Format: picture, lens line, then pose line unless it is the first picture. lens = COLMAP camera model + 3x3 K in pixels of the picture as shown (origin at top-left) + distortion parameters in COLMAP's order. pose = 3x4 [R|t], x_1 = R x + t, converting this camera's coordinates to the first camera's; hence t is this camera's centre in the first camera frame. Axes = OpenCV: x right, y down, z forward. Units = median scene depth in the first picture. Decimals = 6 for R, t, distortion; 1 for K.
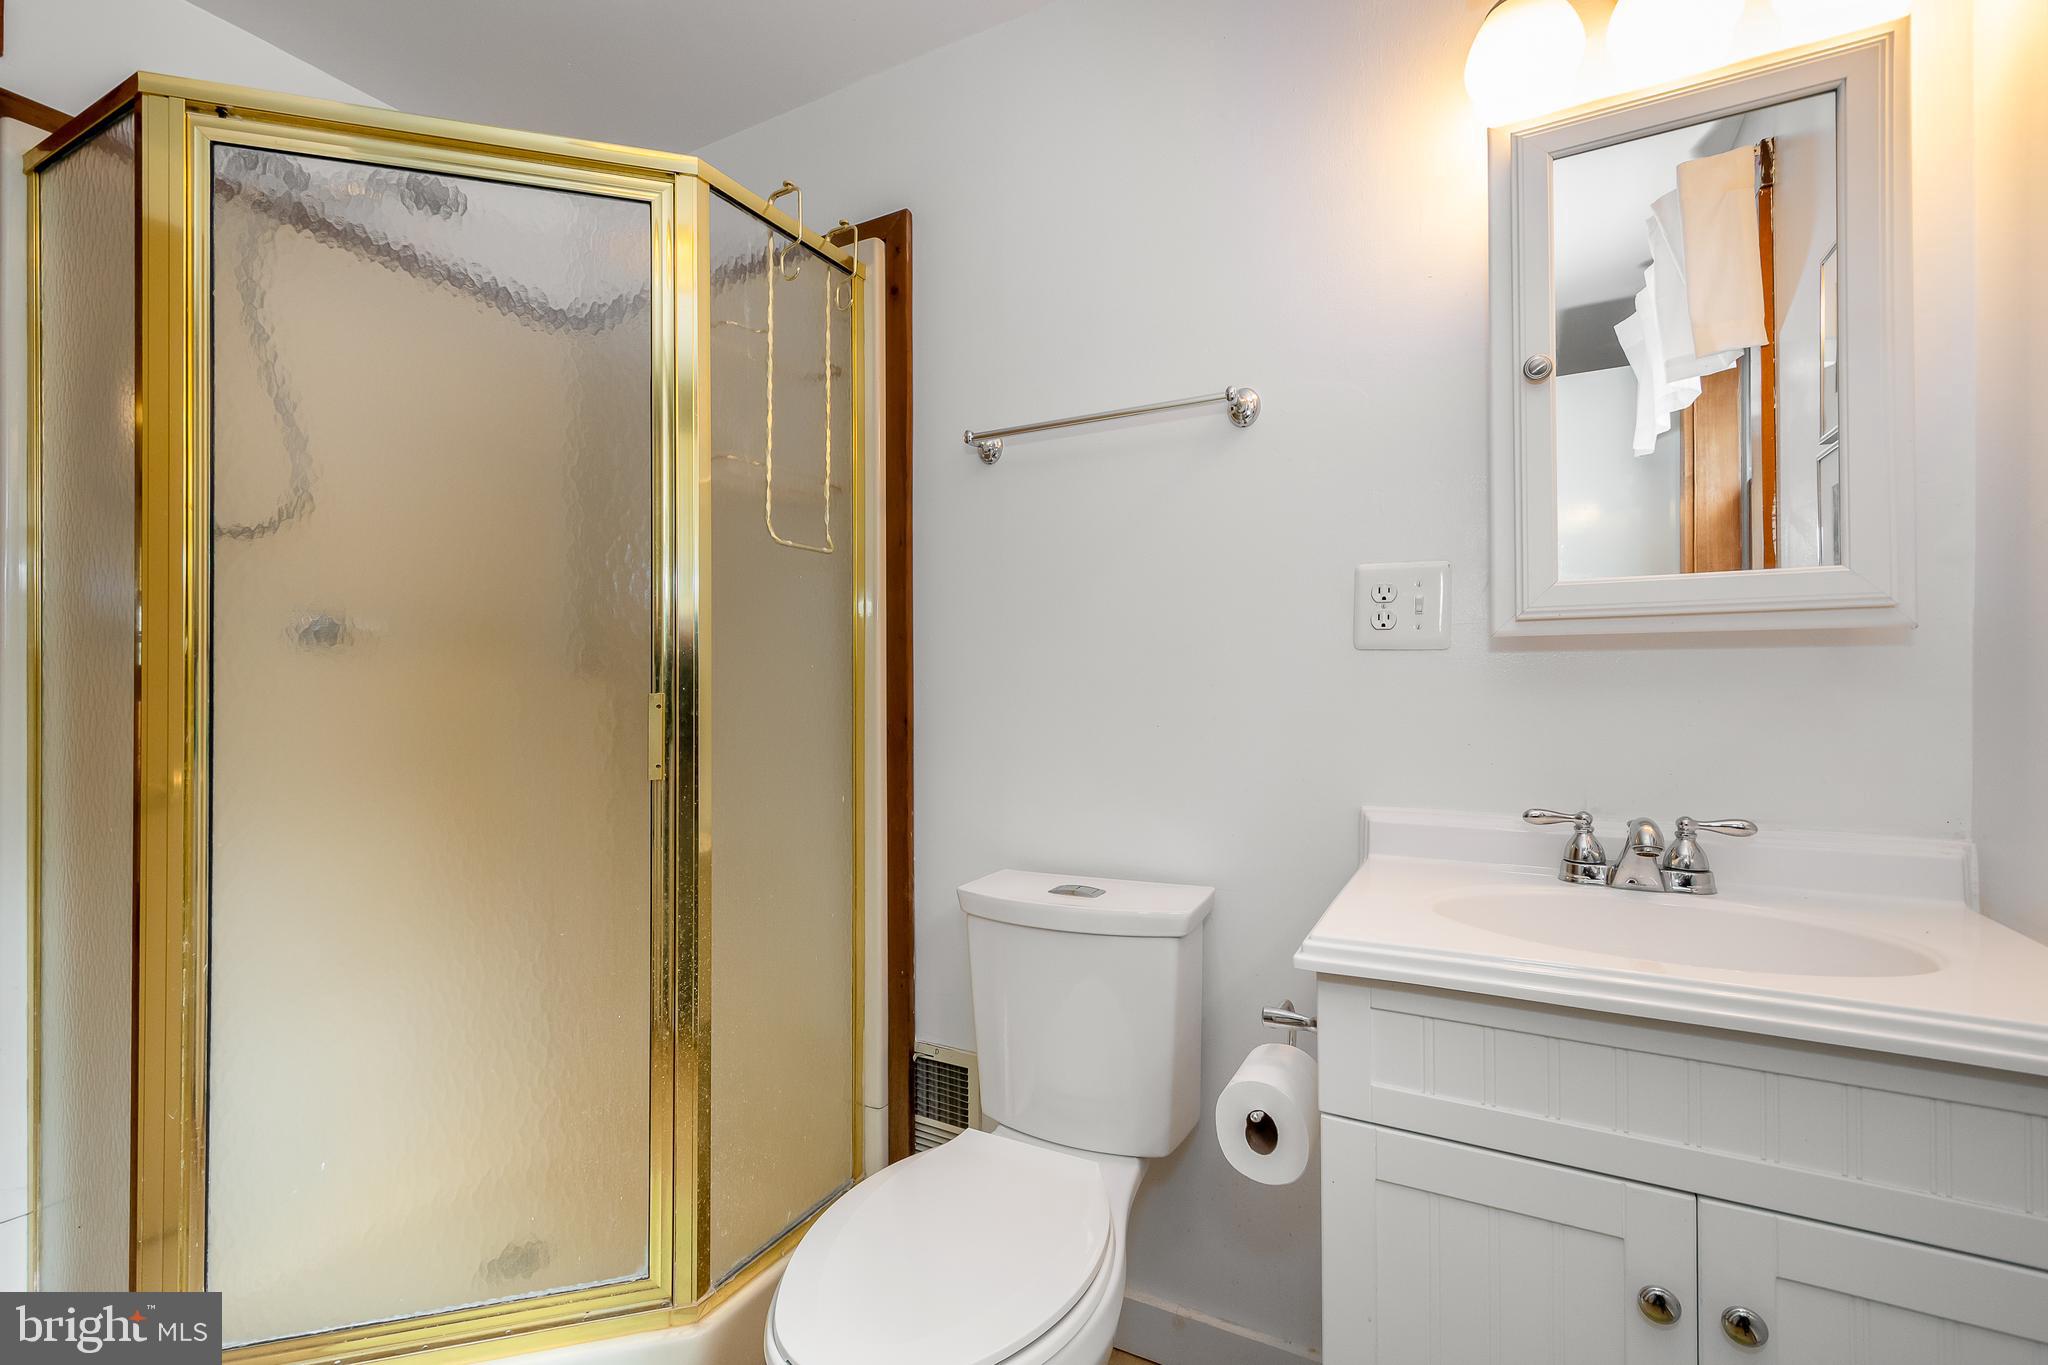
lens RADIAL K [[906.5, 0, 1019.3], [0, 906.5, 665.2], [0, 0, 1]] dist [-0.000157, -0.000260]
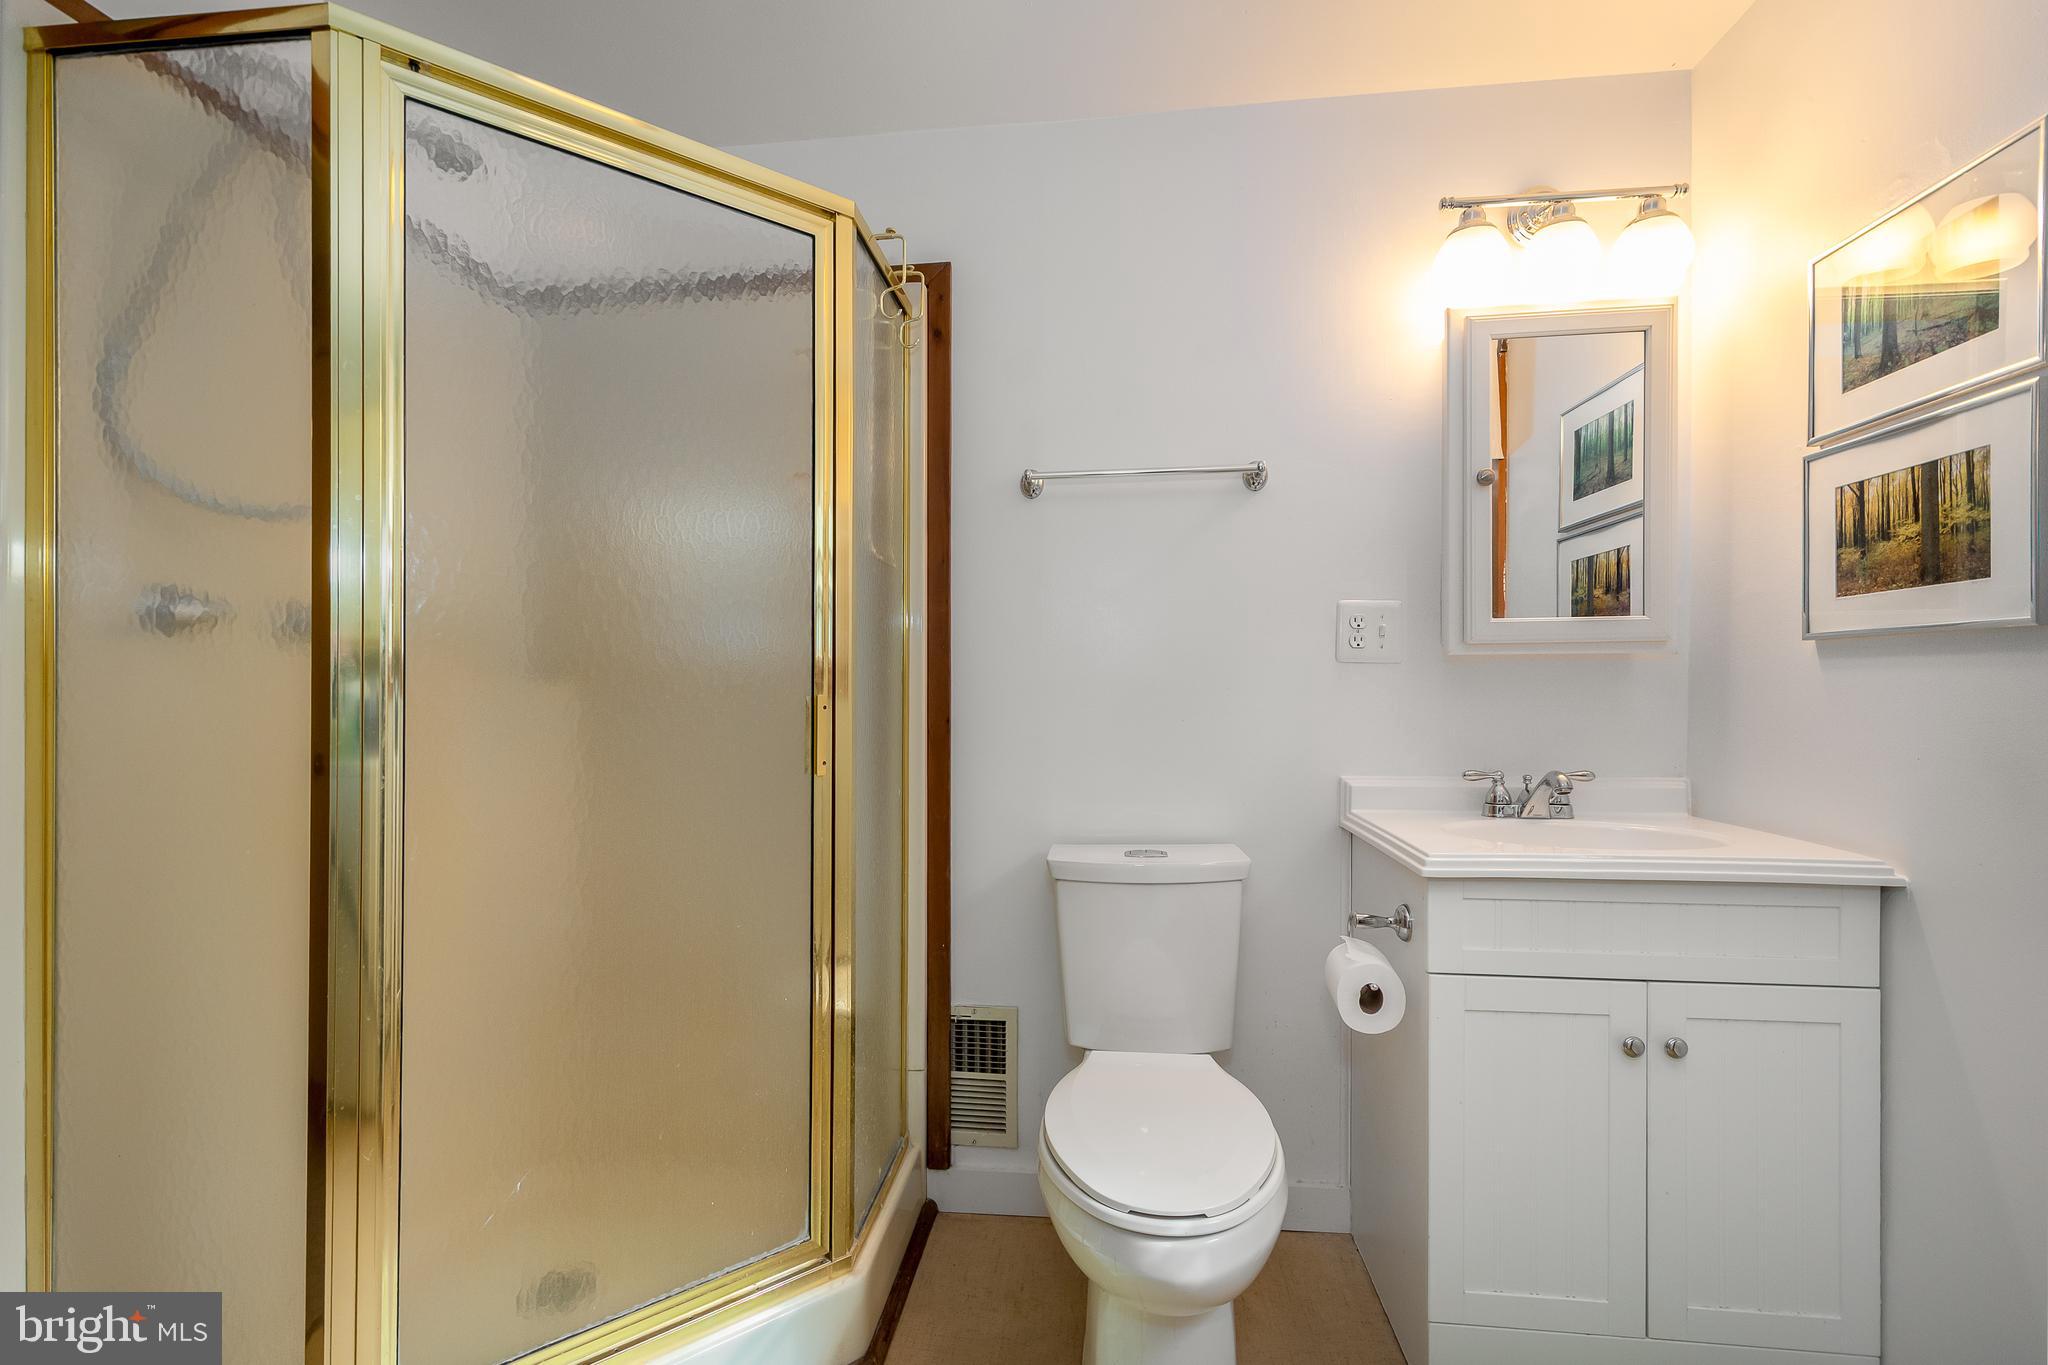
lens RADIAL K [[890.8, 0, 1023.2], [0, 890.8, 680.5], [0, 0, 1]] dist [0.001761, 0.000159]
pose [[0.924217, 0.000542, 0.381868, -0.583234], [-0.004805, 0.999936, 0.010208, -0.001098], [-0.381838, -0.011269, 0.924161, -0.067036]]
